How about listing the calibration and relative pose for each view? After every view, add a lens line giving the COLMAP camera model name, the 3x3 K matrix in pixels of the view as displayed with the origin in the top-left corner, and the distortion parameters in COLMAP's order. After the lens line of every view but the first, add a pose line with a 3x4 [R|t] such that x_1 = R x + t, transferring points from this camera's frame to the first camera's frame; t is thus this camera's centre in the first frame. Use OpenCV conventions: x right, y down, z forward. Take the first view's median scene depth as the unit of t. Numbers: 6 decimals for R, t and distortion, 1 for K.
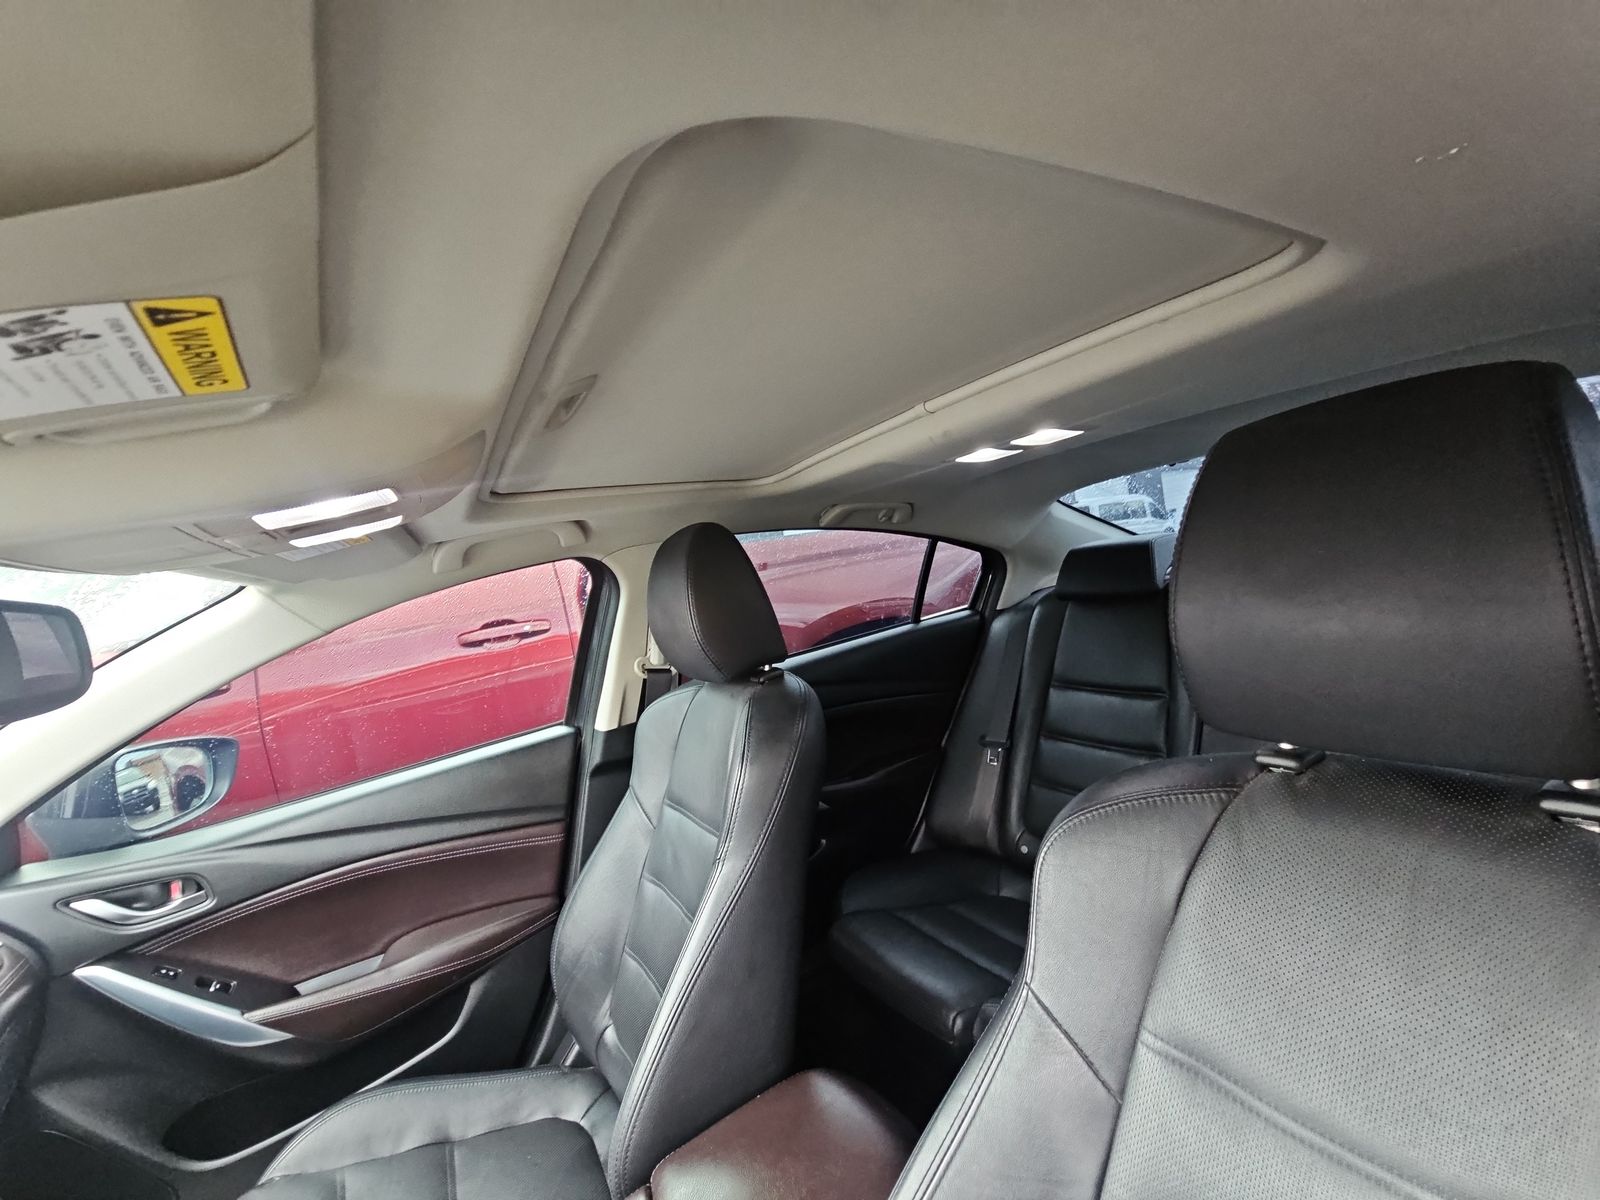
lens RADIAL K [[652.4, 0, 799.2], [0, 652.4, 592.0], [0, 0, 1]] dist [0.014156, -0.012234]
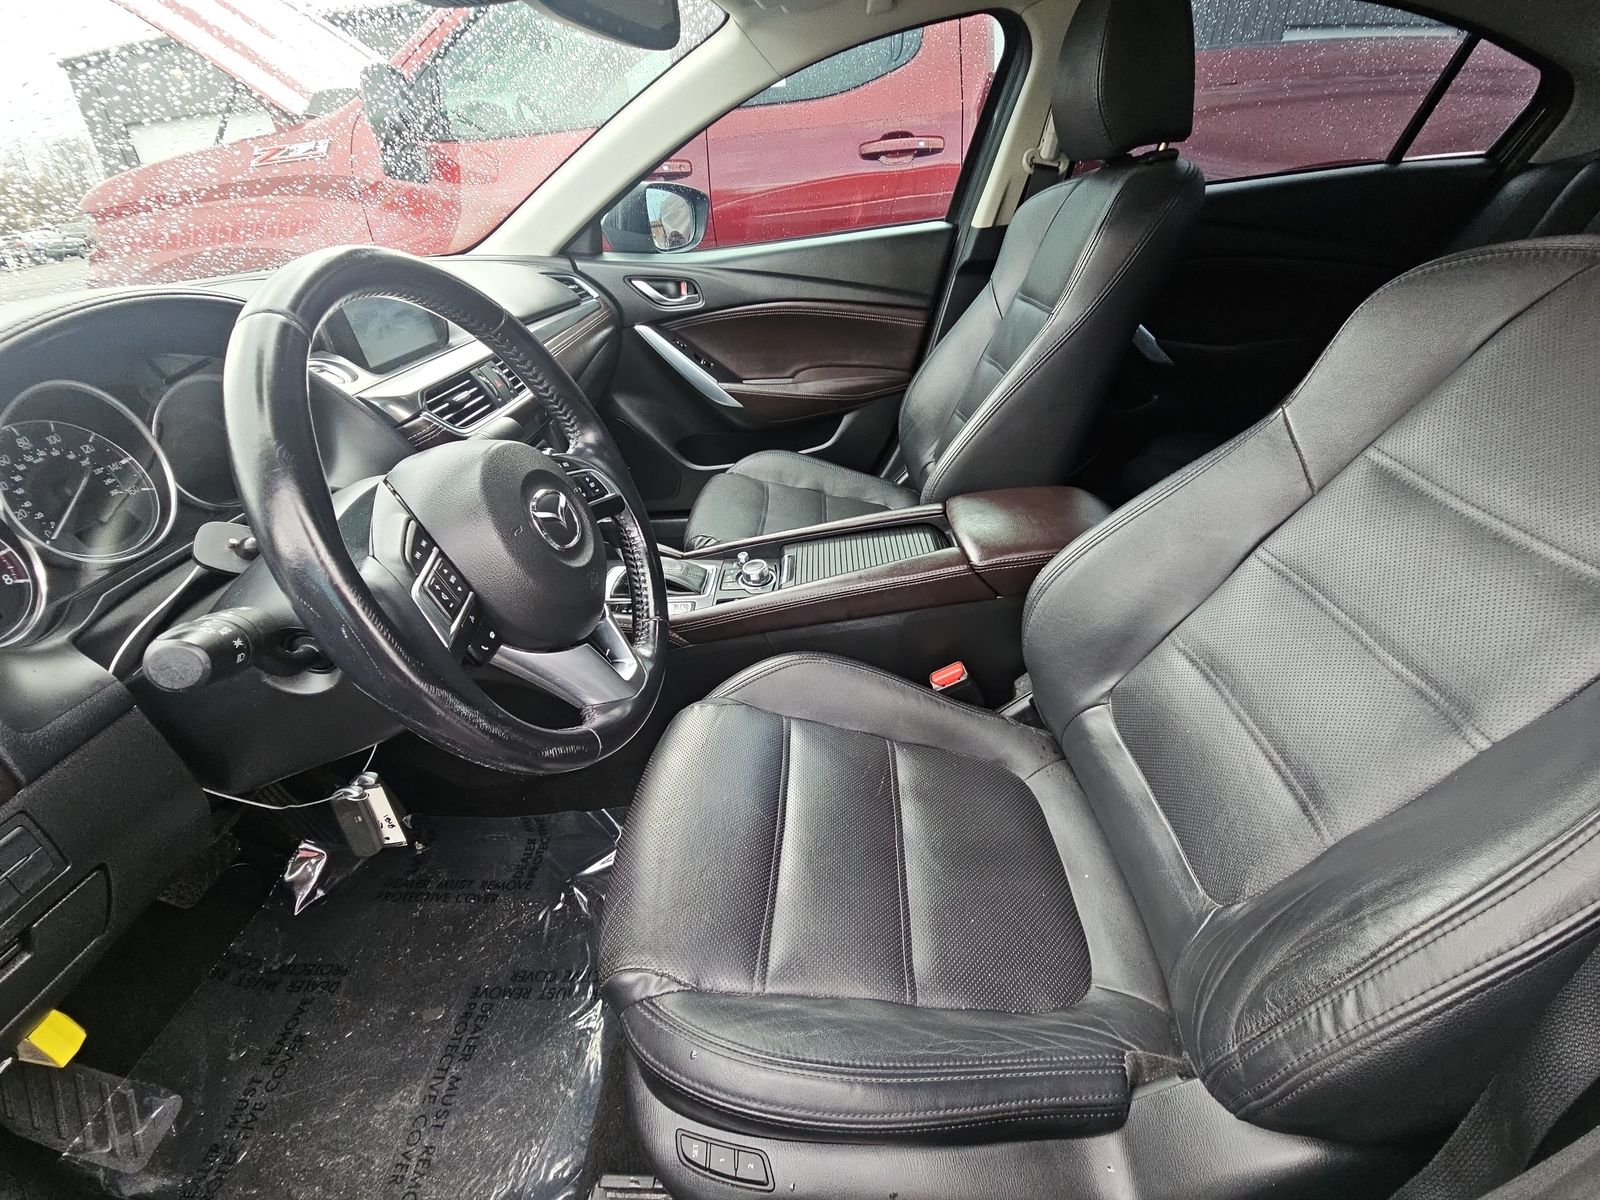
lens RADIAL K [[652.4, 0, 799.2], [0, 652.4, 592.0], [0, 0, 1]] dist [0.014156, -0.012234]
pose [[0.856624, 0.352514, -0.376735, 0.077879], [-0.088399, 0.819672, 0.565972, 0.133304], [0.508311, -0.451522, 0.733312, -0.251979]]
